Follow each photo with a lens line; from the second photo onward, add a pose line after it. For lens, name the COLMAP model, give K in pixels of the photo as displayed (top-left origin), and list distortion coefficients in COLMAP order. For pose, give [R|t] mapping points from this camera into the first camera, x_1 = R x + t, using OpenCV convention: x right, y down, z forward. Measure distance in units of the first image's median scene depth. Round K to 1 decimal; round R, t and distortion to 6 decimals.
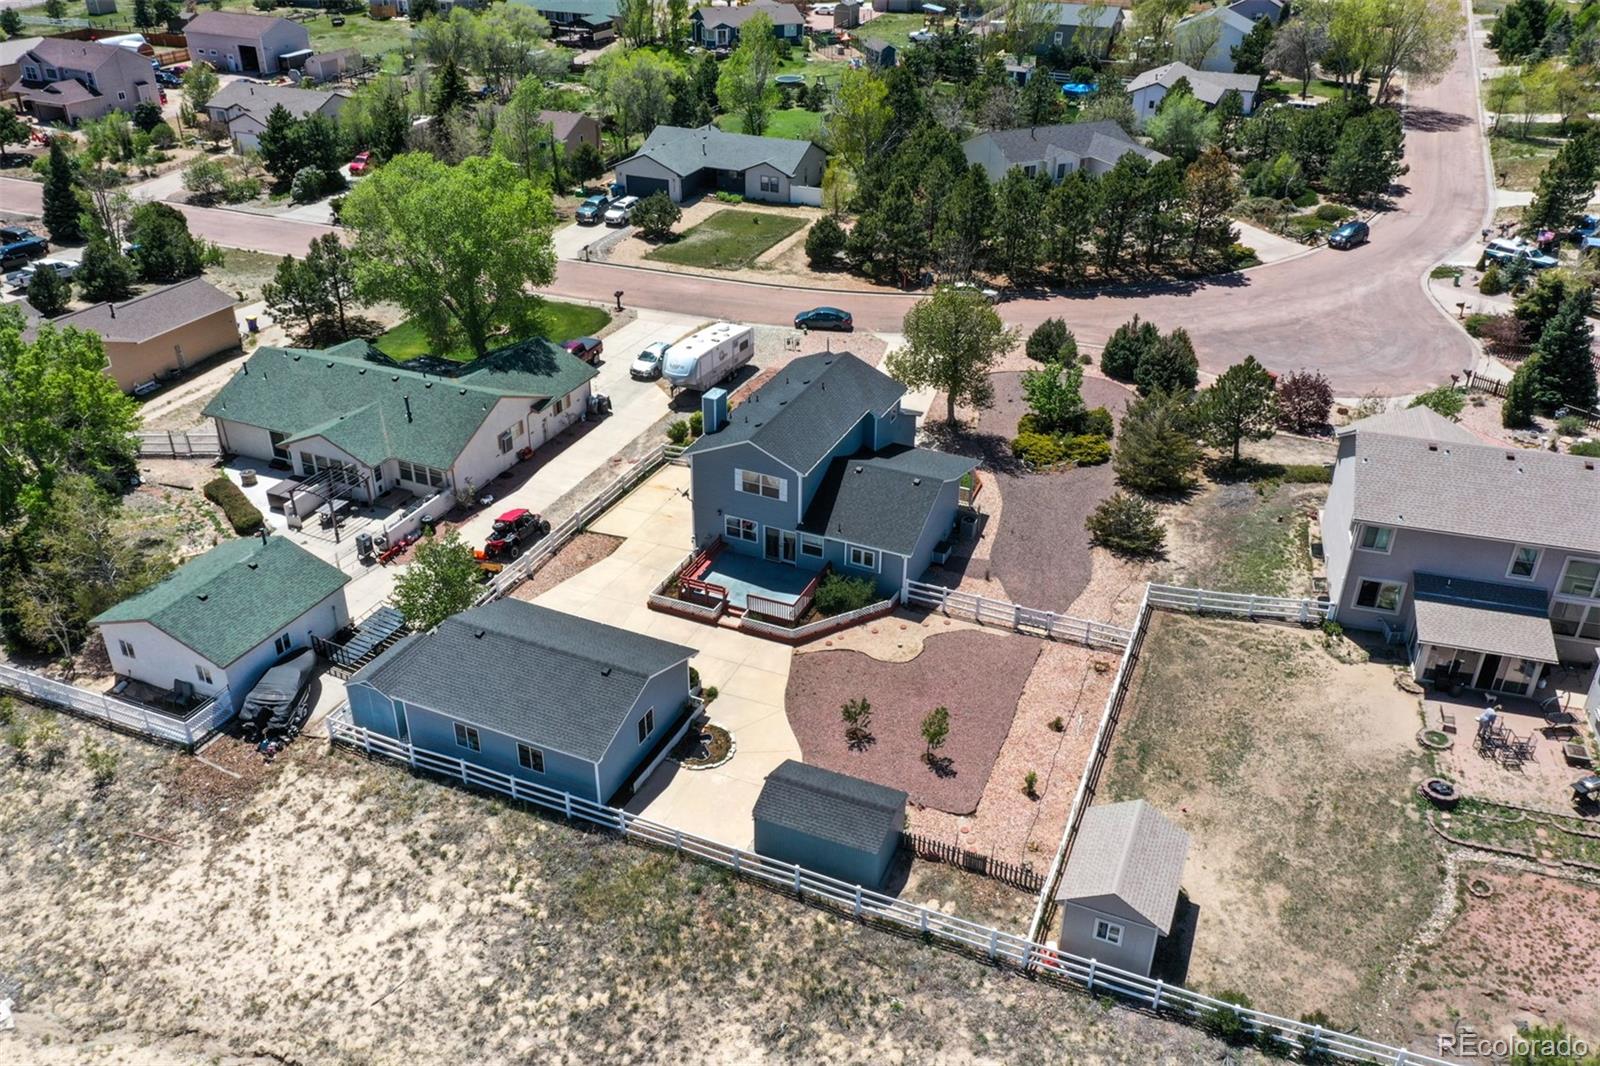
lens RADIAL K [[1280.6, 0, 797.8], [0, 1280.6, 524.2], [0, 0, 1]] dist [0.011030, -0.003962]
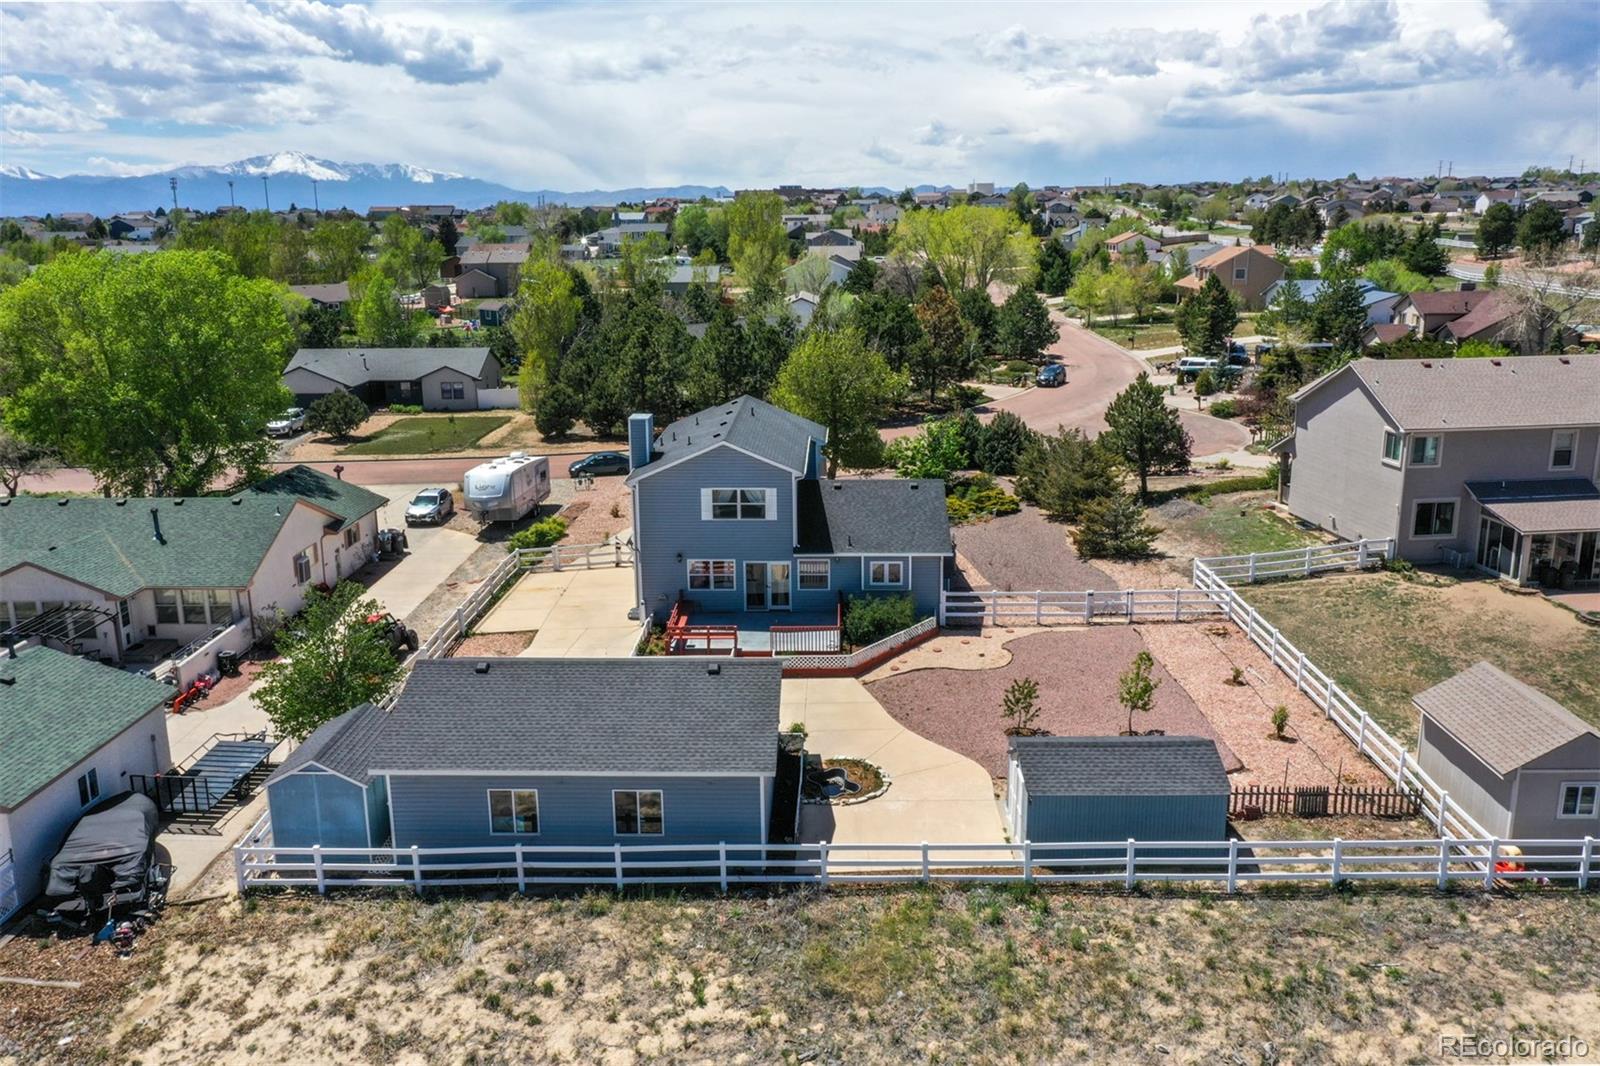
lens RADIAL K [[1280.6, 0, 803.7], [0, 1280.6, 540.8], [0, 0, 1]] dist [0.011030, -0.003962]
pose [[0.923332, -0.113035, 0.366989, -0.342281], [0.205466, 0.952808, -0.223474, 0.209383], [-0.324410, 0.281745, 0.902983, 0.374165]]
